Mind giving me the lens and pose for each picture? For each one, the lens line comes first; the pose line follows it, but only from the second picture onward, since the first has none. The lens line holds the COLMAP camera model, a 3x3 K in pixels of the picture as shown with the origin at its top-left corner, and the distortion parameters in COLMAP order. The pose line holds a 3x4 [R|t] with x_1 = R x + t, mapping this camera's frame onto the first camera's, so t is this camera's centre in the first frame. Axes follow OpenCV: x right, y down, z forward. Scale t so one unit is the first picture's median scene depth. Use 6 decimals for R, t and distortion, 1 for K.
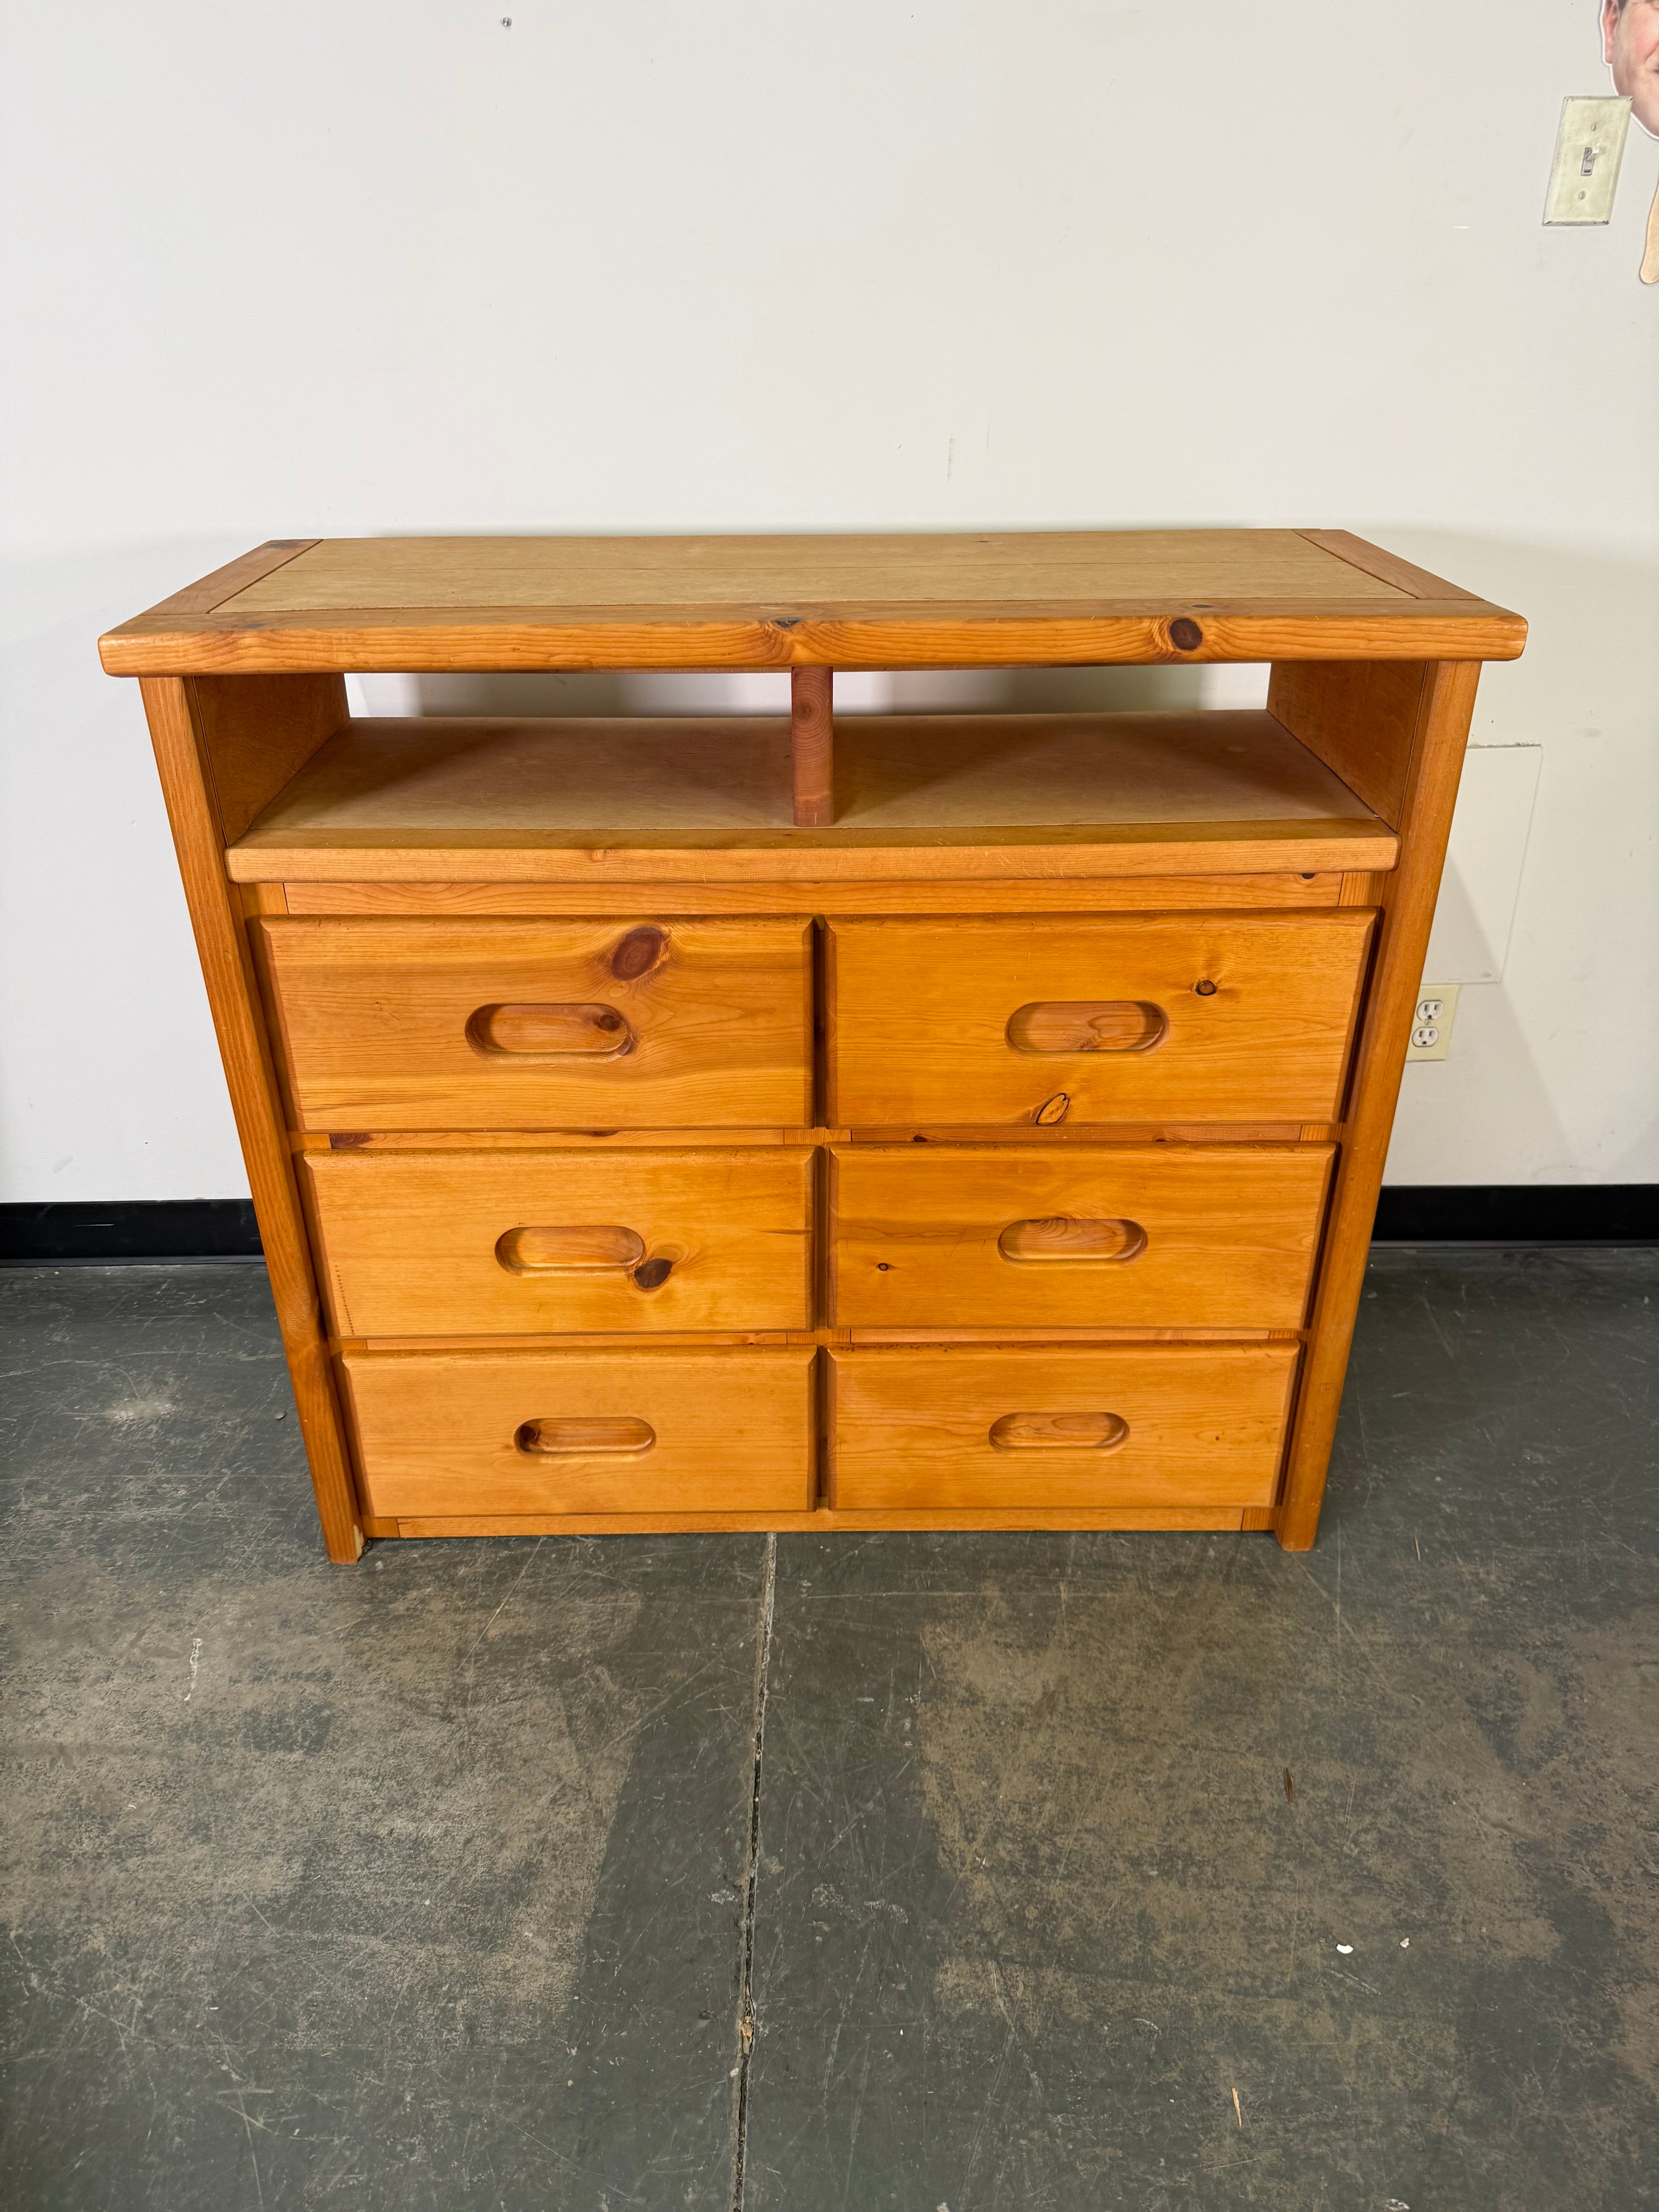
lens RADIAL K [[1594.2, 0, 816.9], [0, 1594.2, 1111.5], [0, 0, 1]] dist [-0.003102, -0.005927]
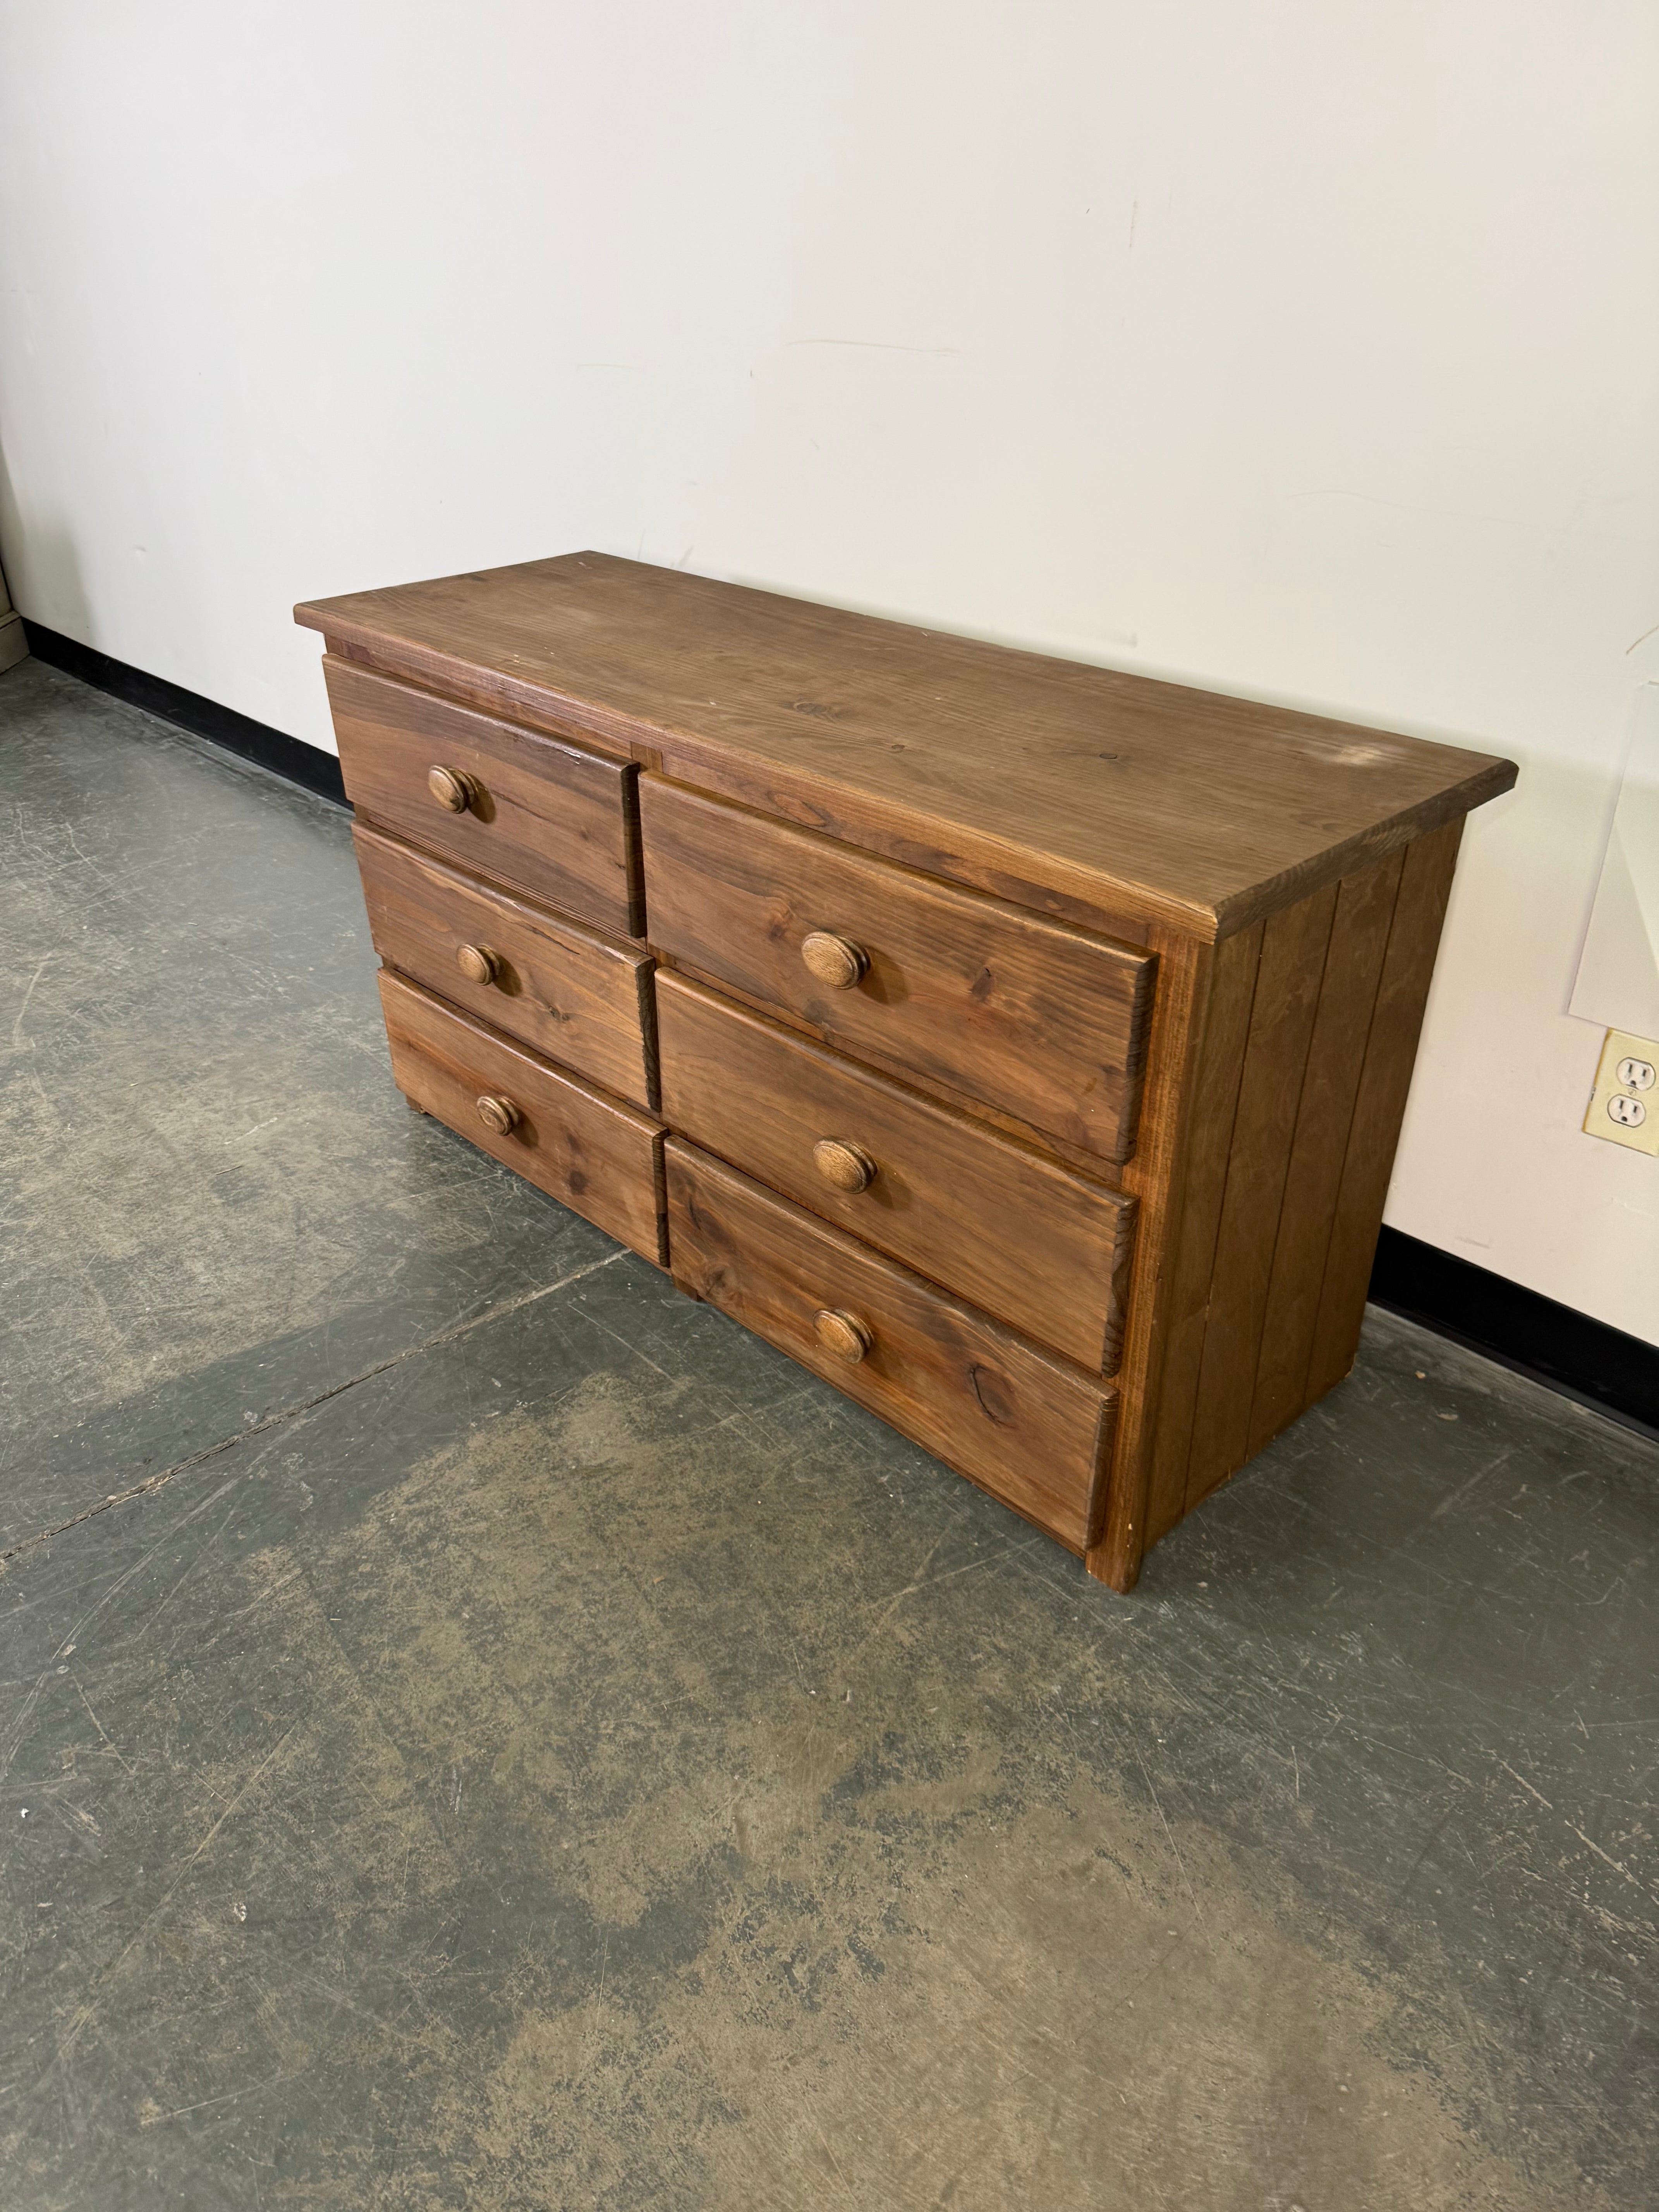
lens RADIAL K [[1593.2, 0, 806.1], [0, 1593.2, 1100.8], [0, 0, 1]] dist [0.002275, -0.008192]
pose [[0.671891, 0.369476, -0.641912, 0.870055], [-0.342525, 0.923443, 0.172999, -0.072404], [0.656688, 0.103634, 0.747008, 0.344622]]
